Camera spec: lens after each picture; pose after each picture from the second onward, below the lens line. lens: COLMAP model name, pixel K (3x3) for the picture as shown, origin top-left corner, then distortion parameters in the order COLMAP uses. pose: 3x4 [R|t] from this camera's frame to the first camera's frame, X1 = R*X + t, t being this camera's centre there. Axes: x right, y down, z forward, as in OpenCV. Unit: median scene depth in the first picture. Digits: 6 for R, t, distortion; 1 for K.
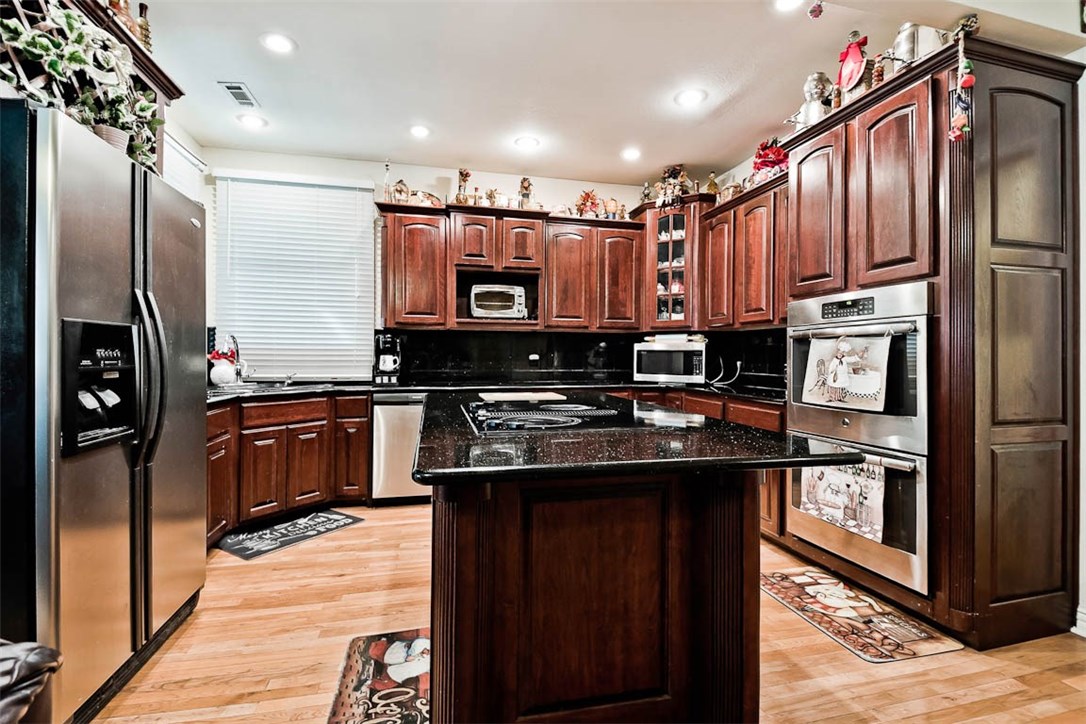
lens RADIAL K [[481.0, 0, 531.8], [0, 481.0, 368.3], [0, 0, 1]] dist [0.004486, -0.008109]
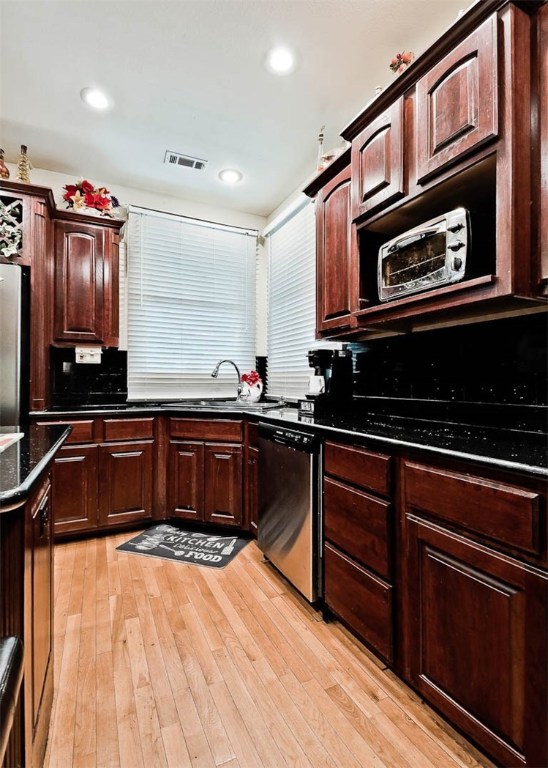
lens RADIAL K [[366.4, 0, 275.2], [0, 366.4, 384.7], [0, 0, 1]] dist [0.029903, 0.000029]
pose [[0.244592, -0.000848, -0.969626, 0.289643], [-0.026868, 0.999610, -0.007652, -0.005776], [0.969254, 0.027924, 0.244474, 0.862078]]
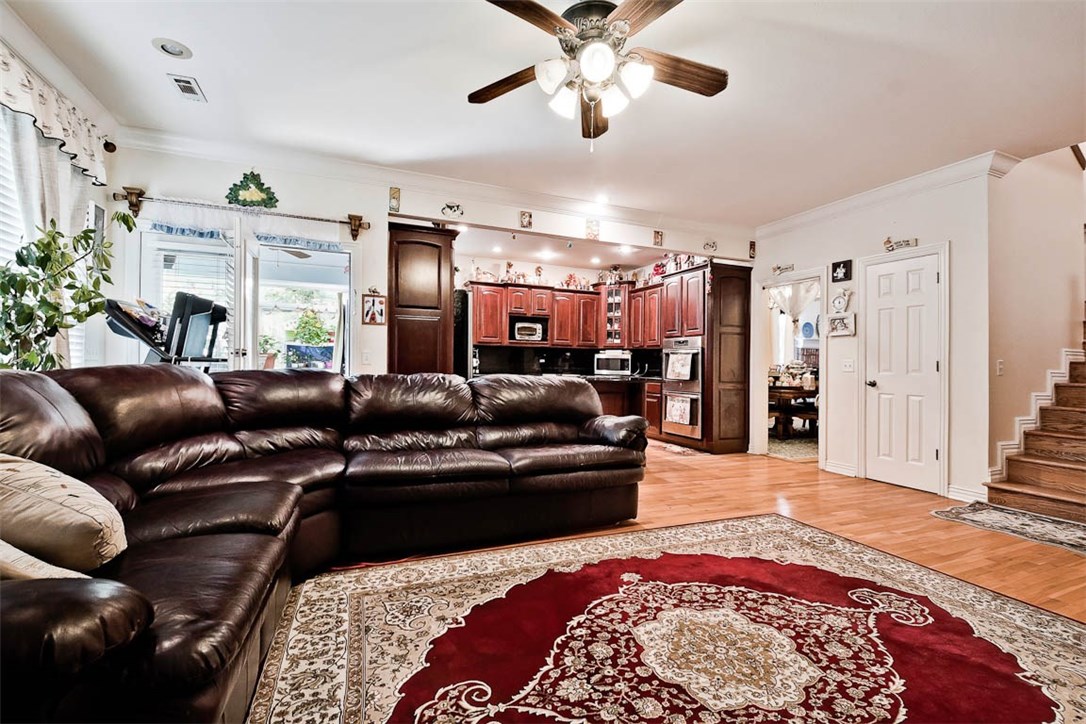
lens RADIAL K [[481.0, 0, 541.9], [0, 481.0, 365.4], [0, 0, 1]] dist [0.004486, -0.008109]
pose [[0.985243, 0.011267, 0.170790, -0.387334], [-0.007518, 0.999717, -0.022583, 0.044924], [-0.170996, 0.020966, 0.985049, -1.022082]]
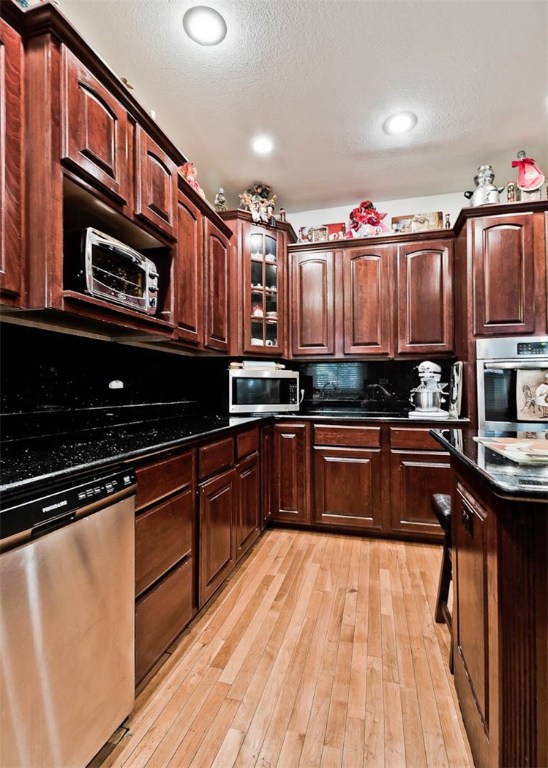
lens RADIAL K [[366.4, 0, 281.1], [0, 366.4, 377.8], [0, 0, 1]] dist [0.029903, 0.000029]
pose [[0.458882, 0.023427, 0.888188, -0.383610], [0.023896, 0.998965, -0.038695, -0.011211], [-0.888176, 0.038980, 0.457847, 0.753001]]
